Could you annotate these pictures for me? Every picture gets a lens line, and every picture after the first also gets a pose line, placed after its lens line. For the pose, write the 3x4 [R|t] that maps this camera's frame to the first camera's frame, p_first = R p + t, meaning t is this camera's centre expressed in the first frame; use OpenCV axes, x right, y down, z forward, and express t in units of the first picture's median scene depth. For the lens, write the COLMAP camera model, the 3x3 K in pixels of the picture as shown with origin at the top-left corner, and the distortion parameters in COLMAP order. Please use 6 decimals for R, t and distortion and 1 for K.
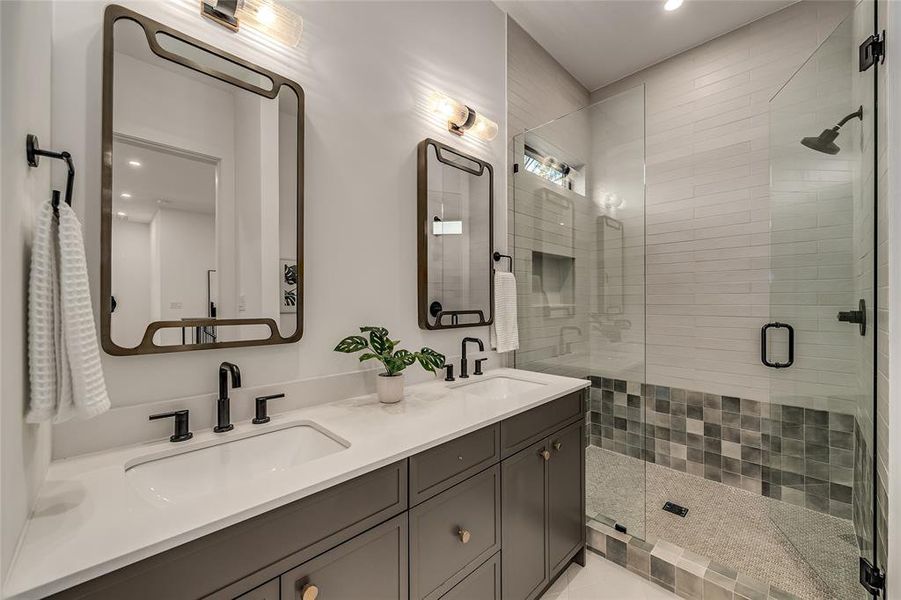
lens RADIAL K [[352.8, 0, 452.8], [0, 352.8, 298.7], [0, 0, 1]] dist [-0.001192, -0.000341]
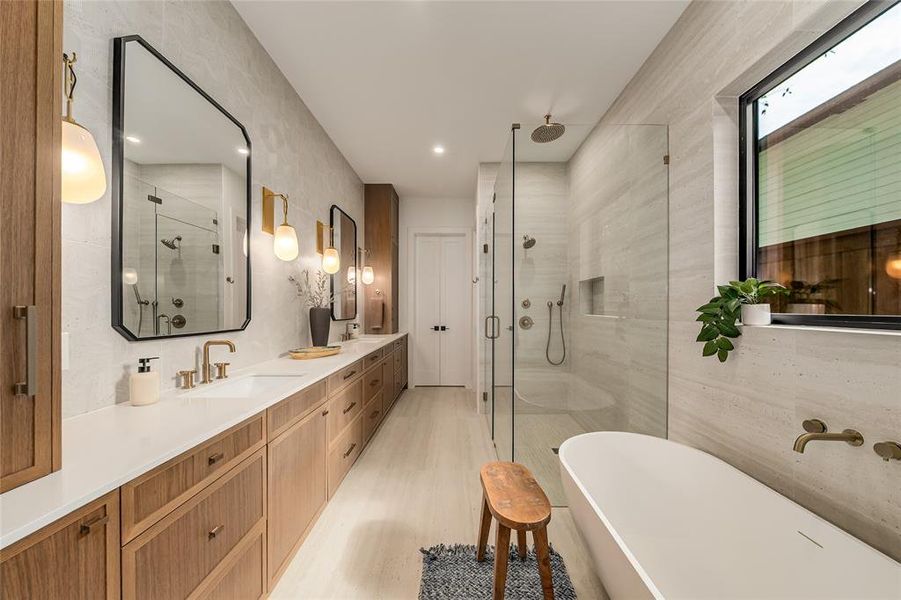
lens RADIAL K [[397.6, 0, 450.5], [0, 397.6, 300.0], [0, 0, 1]] dist [-0.000986, -0.000053]
pose [[0.712051, 0.011368, 0.702036, -0.281754], [-0.008843, 0.999935, -0.007222, -0.002800], [-0.702072, -0.001066, 0.712105, -0.275742]]
